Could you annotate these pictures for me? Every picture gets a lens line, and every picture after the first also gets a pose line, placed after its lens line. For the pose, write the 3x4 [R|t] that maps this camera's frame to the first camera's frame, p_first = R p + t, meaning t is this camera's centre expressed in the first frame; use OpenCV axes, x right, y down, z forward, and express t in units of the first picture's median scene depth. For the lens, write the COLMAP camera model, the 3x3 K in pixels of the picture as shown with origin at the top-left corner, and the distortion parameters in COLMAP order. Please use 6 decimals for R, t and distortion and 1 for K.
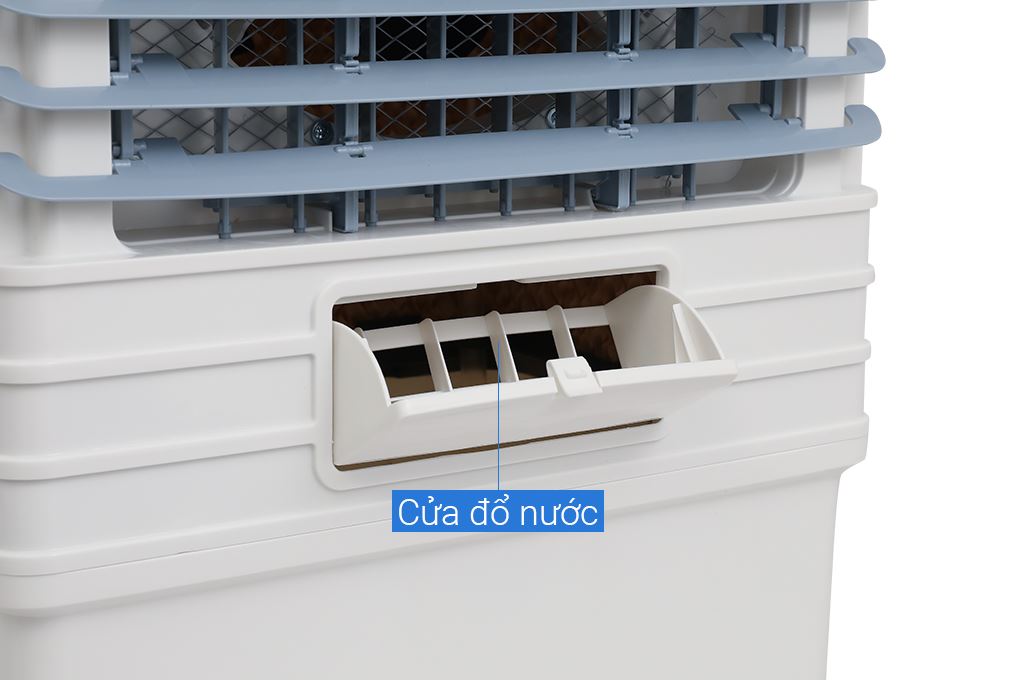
lens RADIAL K [[2114.8, 0, 504.4], [0, 2114.8, 343.5], [0, 0, 1]] dist [0.011916, 0.000000]
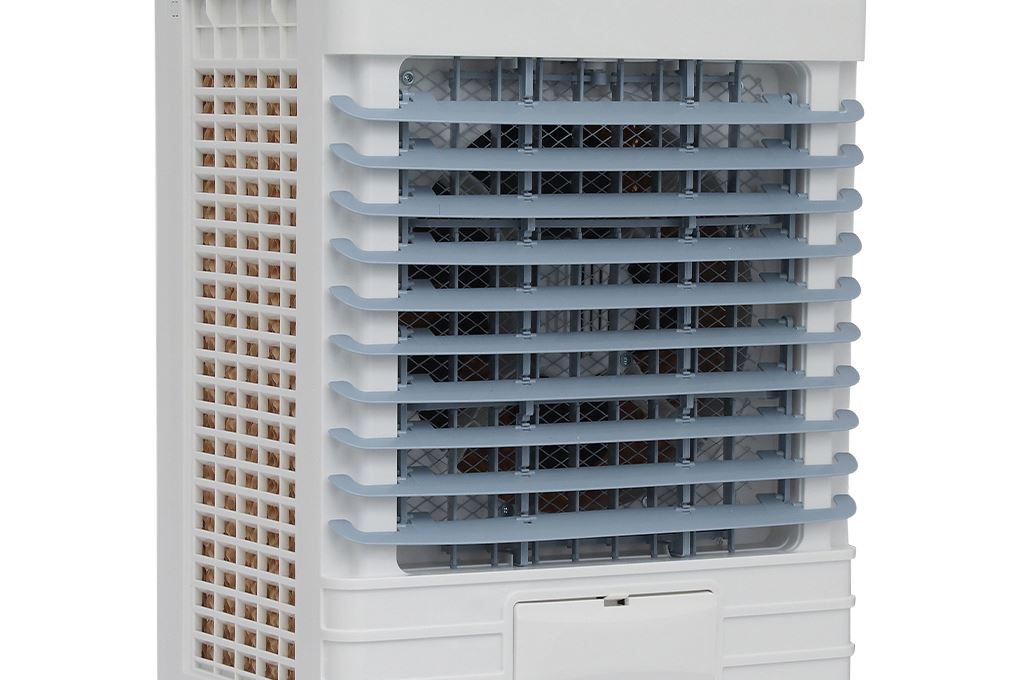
lens RADIAL K [[2114.8, 0, 507.9], [0, 2114.8, 343.1], [0, 0, 1]] dist [0.011916, 0.000000]
pose [[0.996859, -0.003843, -0.079107, 0.051330], [-0.010490, 0.983616, -0.179971, 0.077178], [0.078503, 0.180235, 0.980486, -0.718094]]
